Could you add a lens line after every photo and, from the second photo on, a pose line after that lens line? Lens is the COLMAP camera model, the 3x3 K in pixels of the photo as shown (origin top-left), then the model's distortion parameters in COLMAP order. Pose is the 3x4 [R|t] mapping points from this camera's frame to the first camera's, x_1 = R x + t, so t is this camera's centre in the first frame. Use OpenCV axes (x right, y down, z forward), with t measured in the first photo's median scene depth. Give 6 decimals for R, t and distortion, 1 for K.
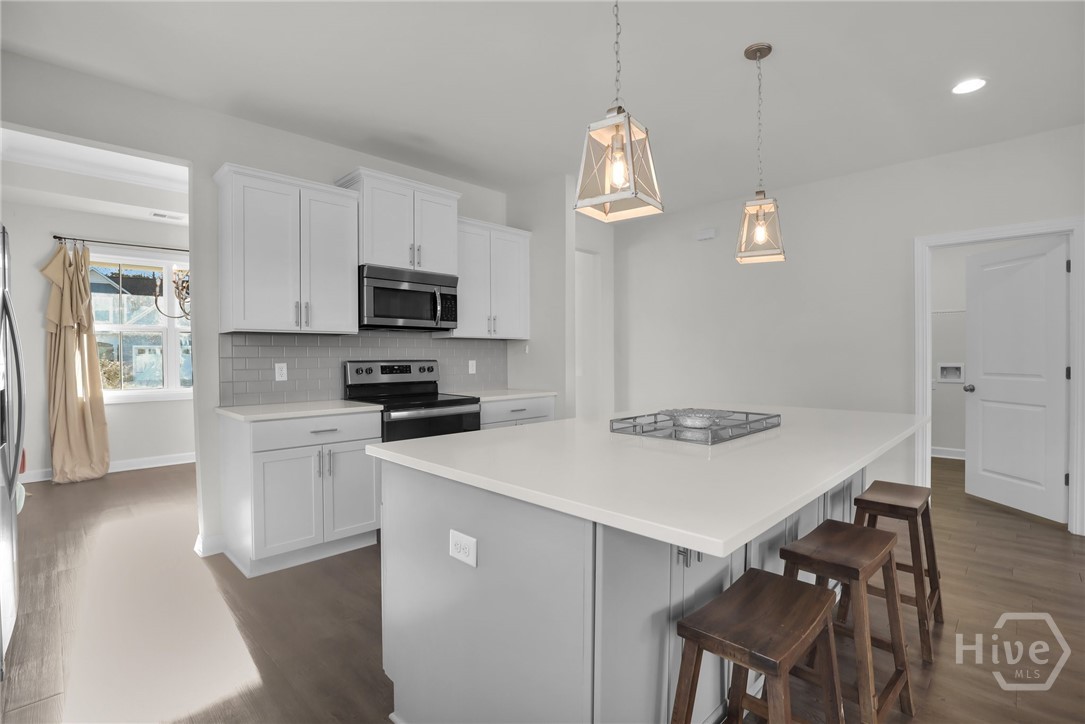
lens RADIAL K [[498.5, 0, 546.2], [0, 498.5, 362.4], [0, 0, 1]] dist [-0.037233, -0.000363]
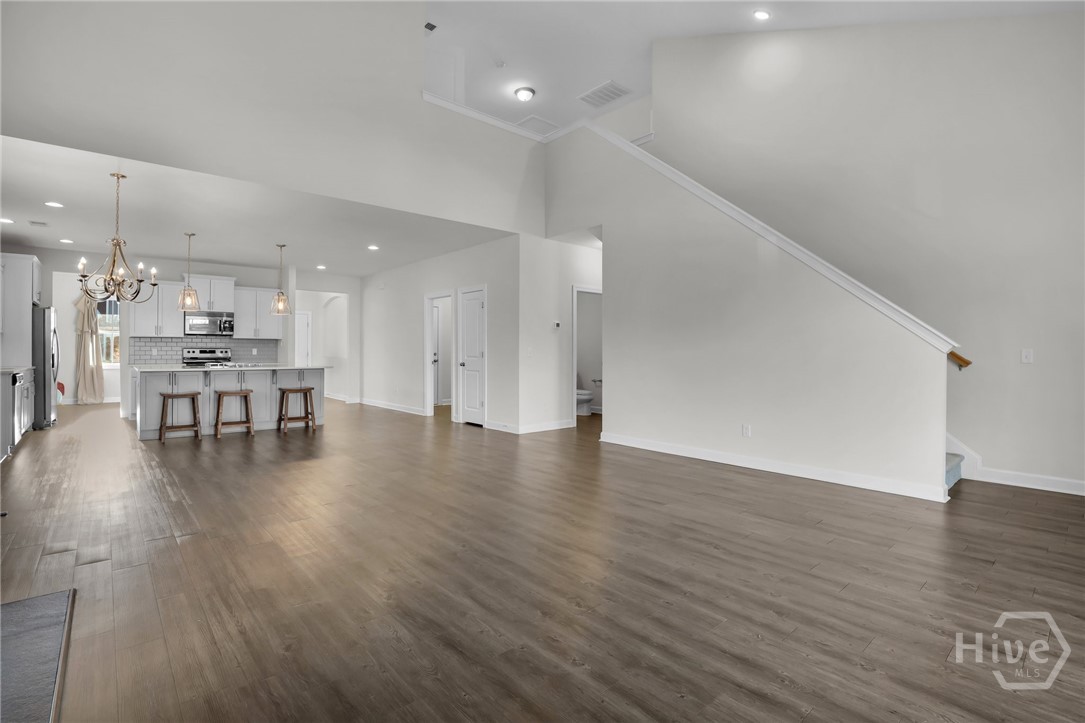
lens RADIAL K [[498.5, 0, 539.9], [0, 498.5, 352.8], [0, 0, 1]] dist [-0.037233, -0.000363]
pose [[0.997723, 0.010364, -0.066638, 1.172596], [-0.011403, 0.999819, -0.015229, 0.029477], [0.066468, 0.015954, 0.997661, -1.013015]]
